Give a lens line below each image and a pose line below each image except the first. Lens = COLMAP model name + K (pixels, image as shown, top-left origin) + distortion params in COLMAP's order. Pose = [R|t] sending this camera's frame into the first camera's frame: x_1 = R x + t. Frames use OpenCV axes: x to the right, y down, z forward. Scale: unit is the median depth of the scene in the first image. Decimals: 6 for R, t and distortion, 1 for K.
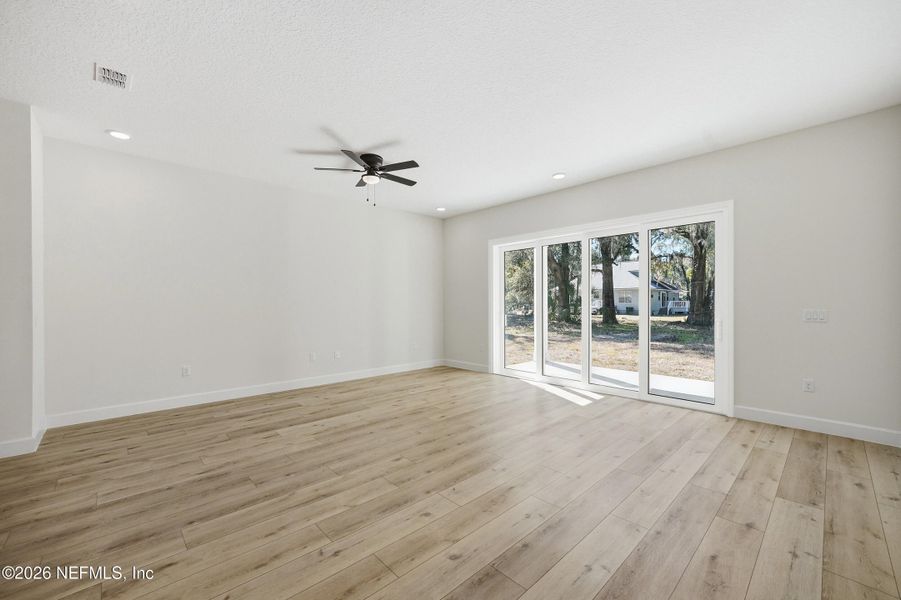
lens RADIAL K [[371.5, 0, 450.5], [0, 371.5, 300.0], [0, 0, 1]] dist [-0.005056, -0.000249]
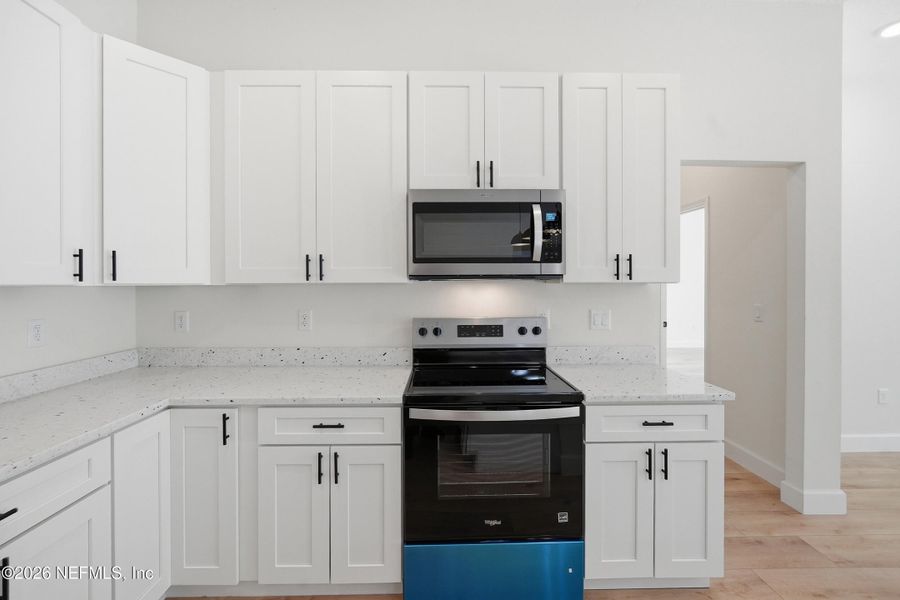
lens RADIAL K [[385.3, 0, 447.3], [0, 385.3, 284.7], [0, 0, 1]] dist [-0.003739, -0.000469]
pose [[0.731187, 0.002282, -0.682173, -0.514811], [0.005208, 0.999947, 0.008928, -0.009587], [0.682157, -0.010081, 0.731136, -0.007845]]
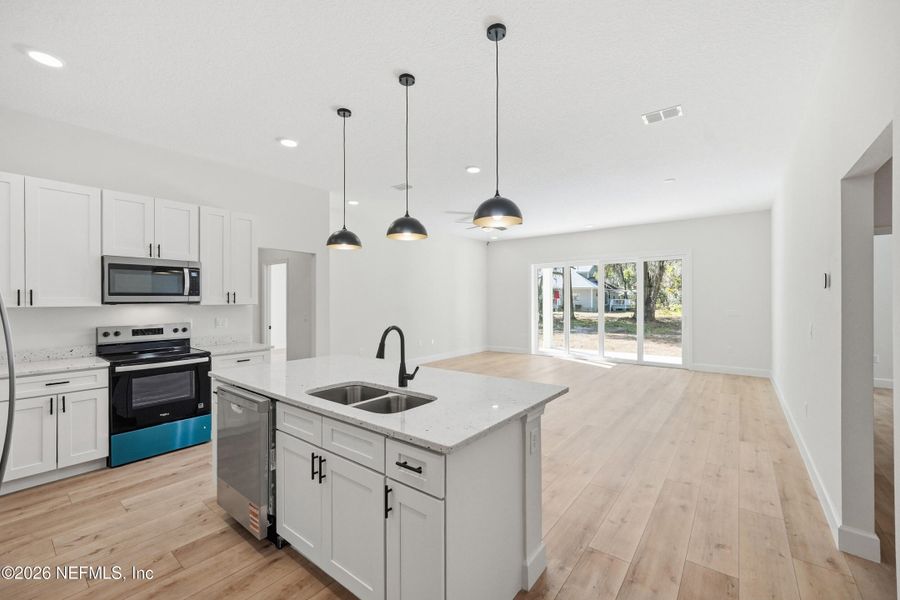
lens RADIAL K [[371.1, 0, 450.0], [0, 371.1, 300.0], [0, 0, 1]] dist [-0.005056, -0.000249]
pose [[0.990259, 0.000606, 0.139238, -0.356387], [-0.001736, 0.999967, 0.007994, -0.020268], [-0.139228, -0.008158, 0.990227, -0.335884]]
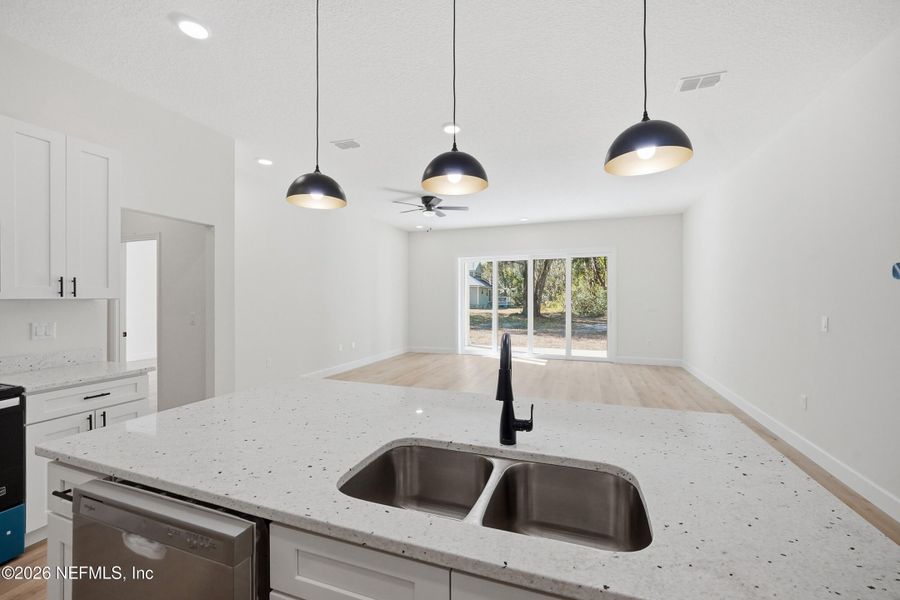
lens RADIAL K [[371.6, 0, 452.3], [0, 371.6, 299.0], [0, 0, 1]] dist [-0.016423, 0.006148]
pose [[0.897082, 0.000623, 0.441863, -0.447383], [-0.006200, 0.999918, 0.011178, -0.013560], [-0.441820, -0.012768, 0.897013, -0.168755]]
